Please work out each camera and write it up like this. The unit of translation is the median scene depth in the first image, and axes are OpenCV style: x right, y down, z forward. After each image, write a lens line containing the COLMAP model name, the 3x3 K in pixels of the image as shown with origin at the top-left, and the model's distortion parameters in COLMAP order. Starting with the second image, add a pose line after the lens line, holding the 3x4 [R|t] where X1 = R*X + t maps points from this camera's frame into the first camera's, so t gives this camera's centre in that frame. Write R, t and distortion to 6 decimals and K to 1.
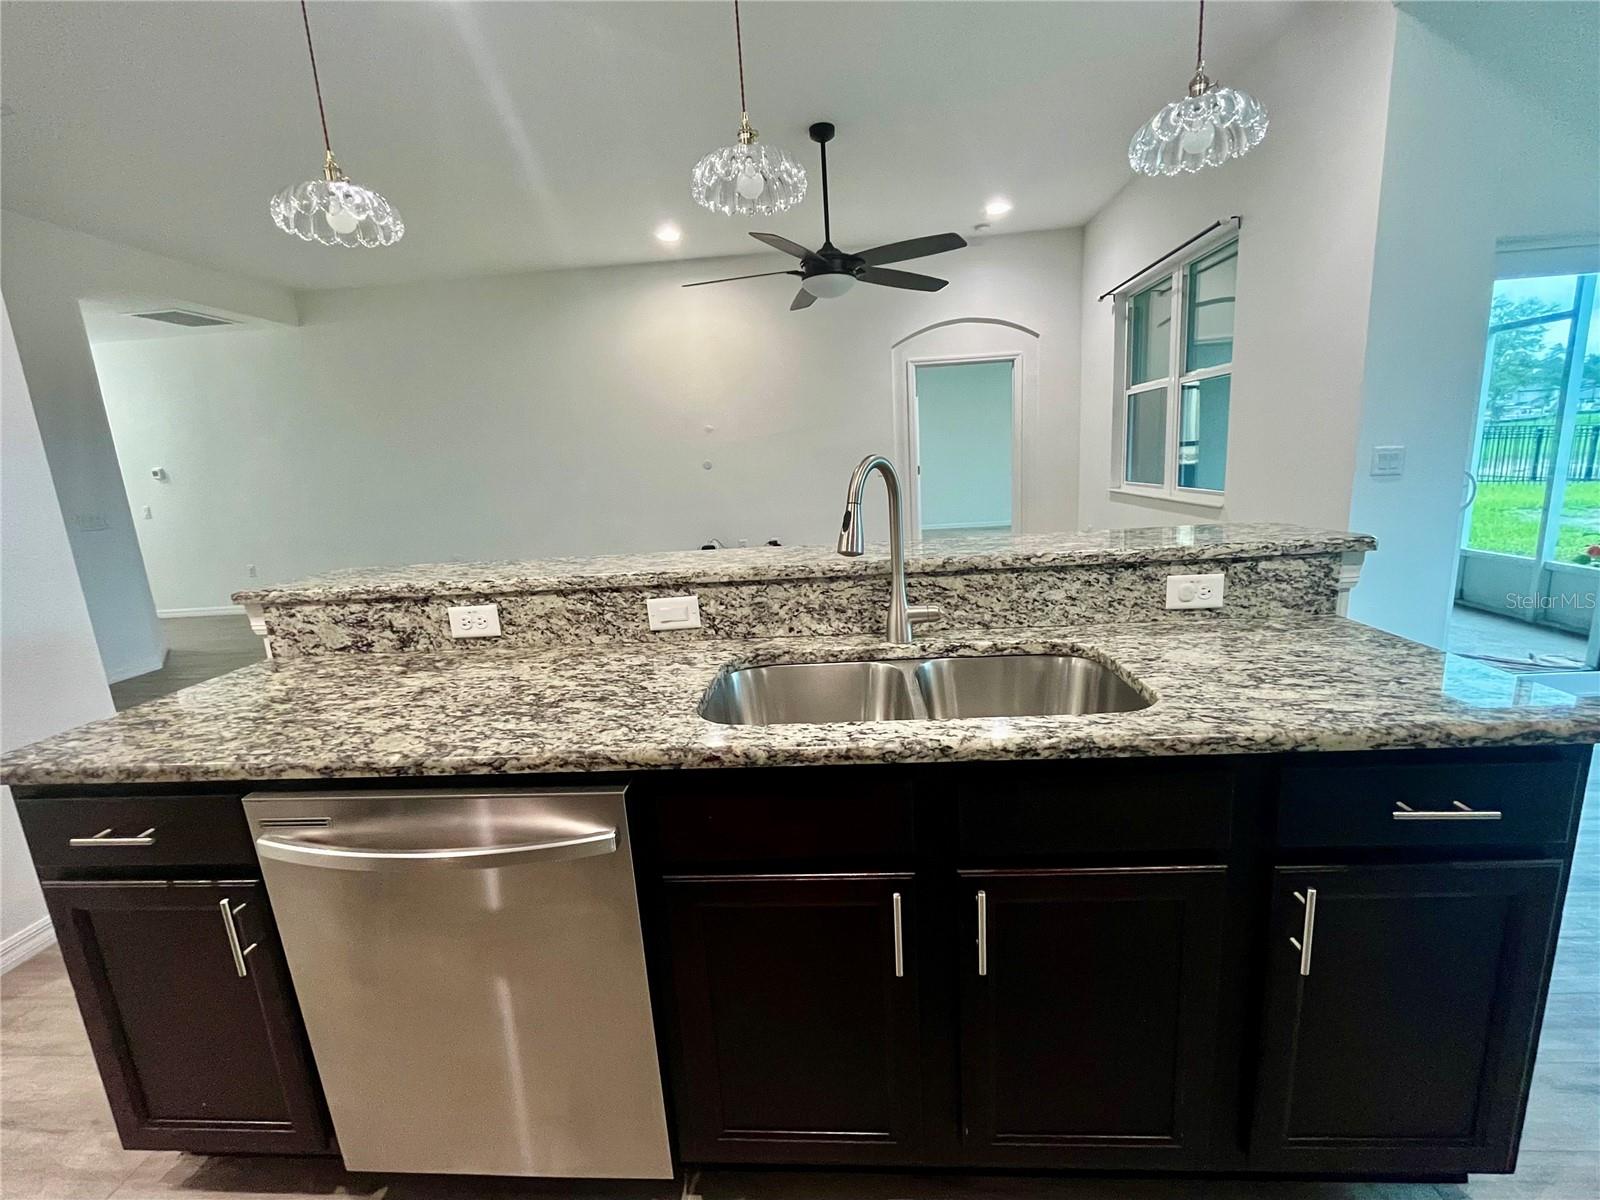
lens RADIAL K [[695.9, 0, 801.7], [0, 695.9, 601.3], [0, 0, 1]] dist [-0.004281, -0.000245]
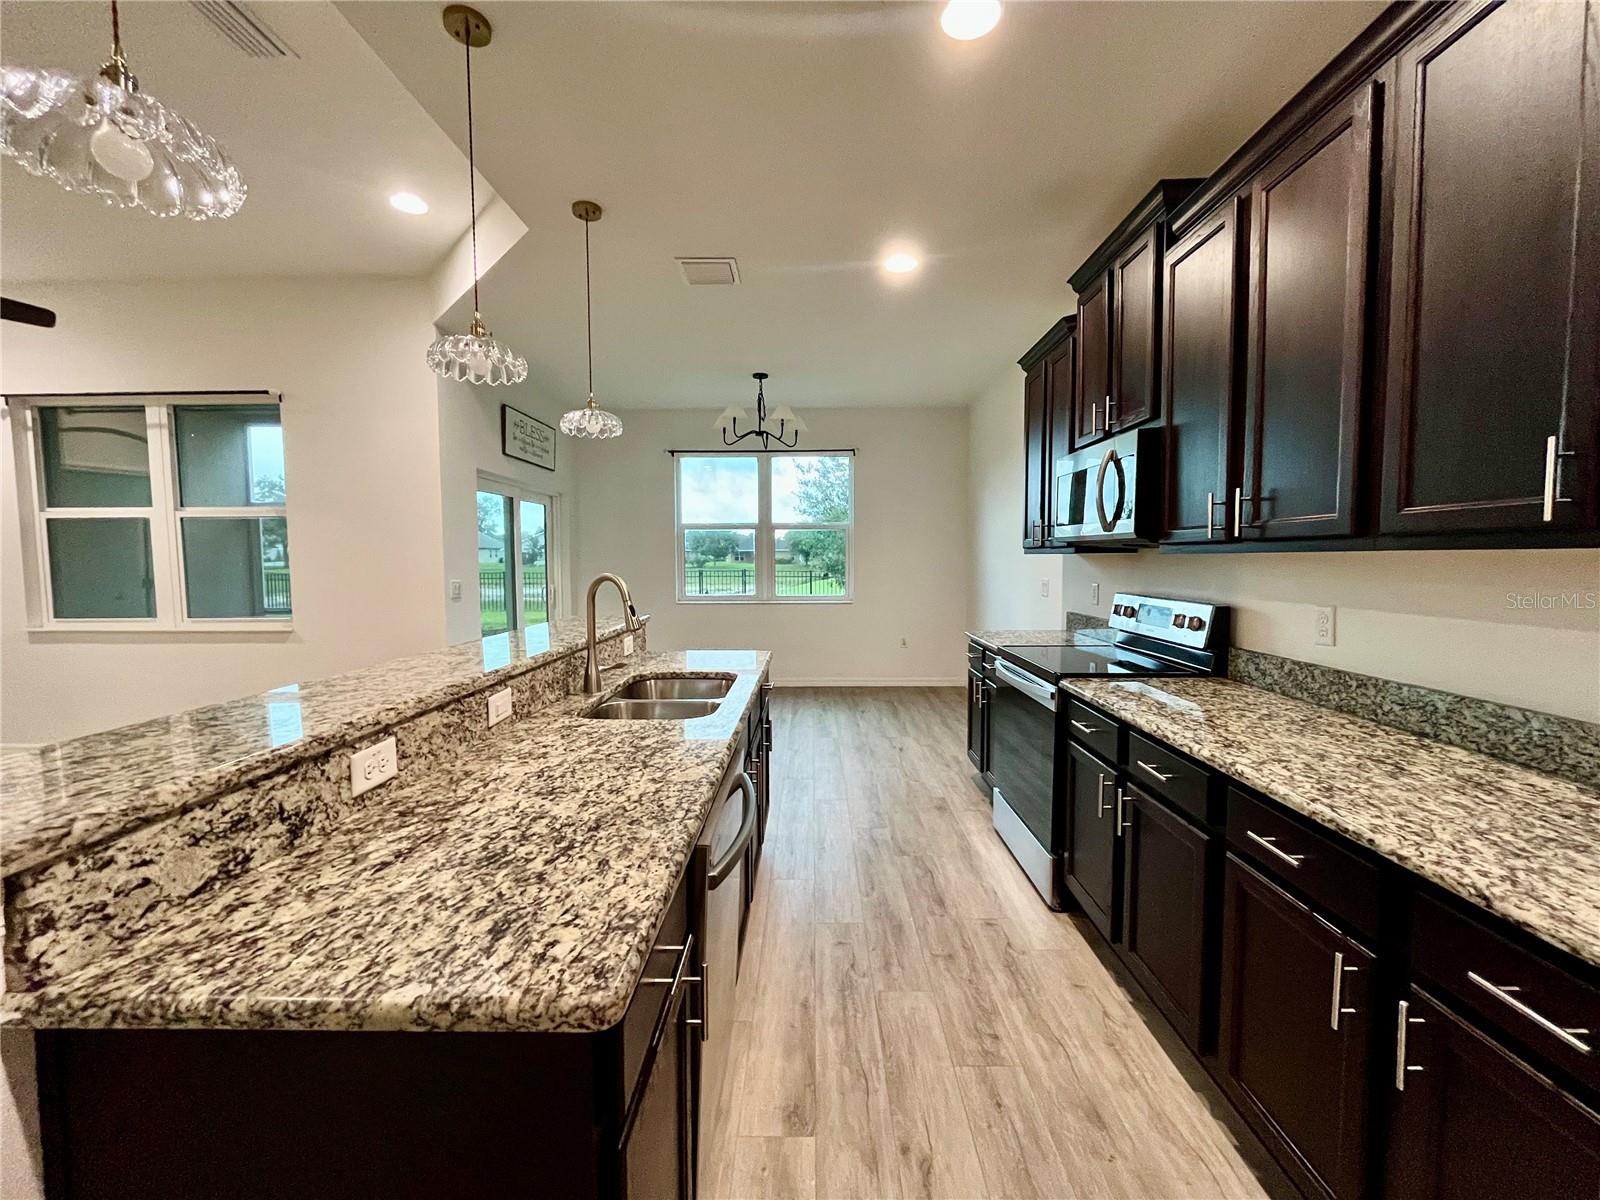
lens RADIAL K [[649.8, 0, 813.8], [0, 649.8, 592.7], [0, 0, 1]] dist [-0.000703, -0.000629]
pose [[-0.061357, 0.002822, 0.998112, -1.227029], [0.211112, 0.977408, 0.010214, -0.064515], [-0.975534, 0.211341, -0.060566, 0.519705]]
